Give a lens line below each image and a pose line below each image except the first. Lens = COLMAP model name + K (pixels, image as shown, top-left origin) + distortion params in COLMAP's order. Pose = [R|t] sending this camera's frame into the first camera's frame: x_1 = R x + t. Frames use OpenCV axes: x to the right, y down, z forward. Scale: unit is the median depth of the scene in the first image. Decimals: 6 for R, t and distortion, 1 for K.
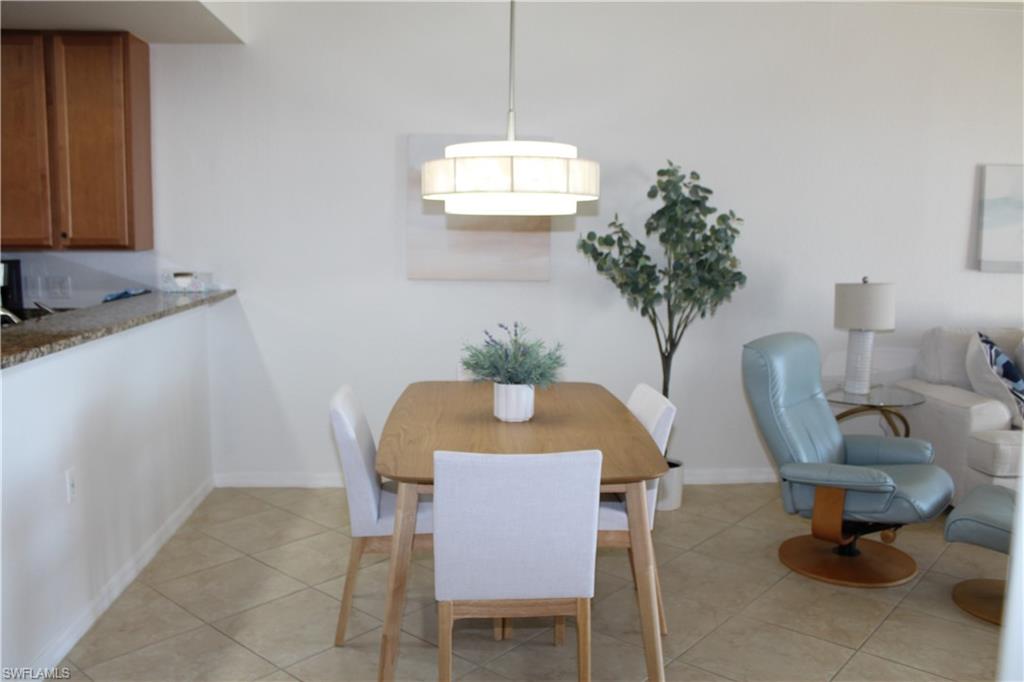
lens RADIAL K [[853.8, 0, 516.9], [0, 853.8, 343.4], [0, 0, 1]] dist [-0.162306, 0.164069]
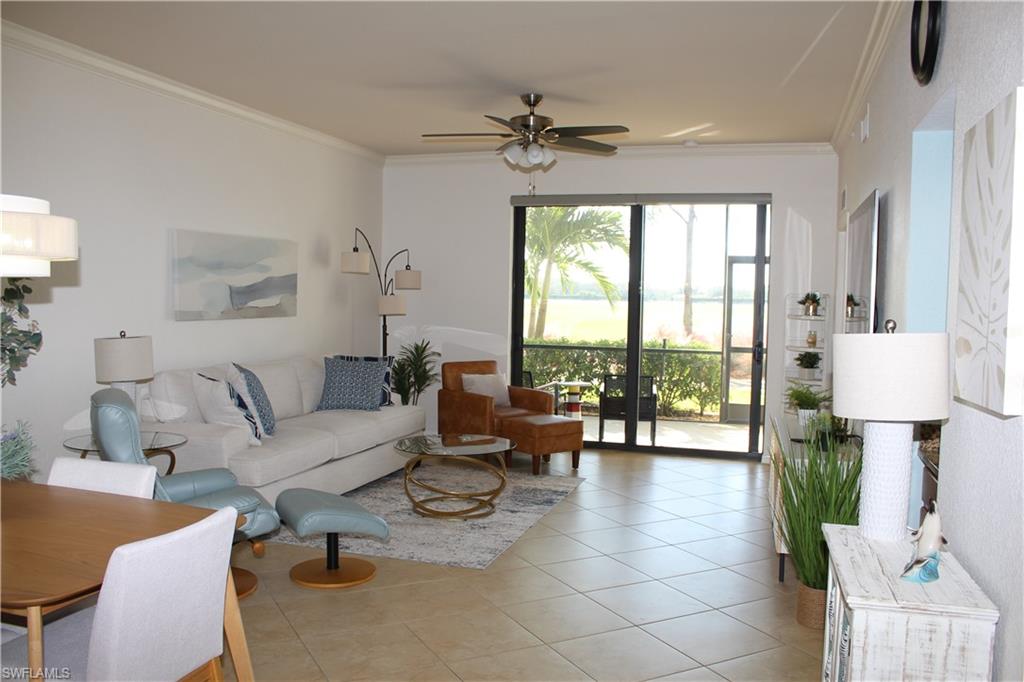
lens RADIAL K [[853.8, 0, 516.9], [0, 853.8, 343.4], [0, 0, 1]] dist [-0.162306, 0.164069]
pose [[0.378101, -0.061794, 0.923700, -0.399496], [0.112523, 0.993440, 0.020400, -0.031517], [-0.918900, 0.096224, 0.382574, 0.142267]]
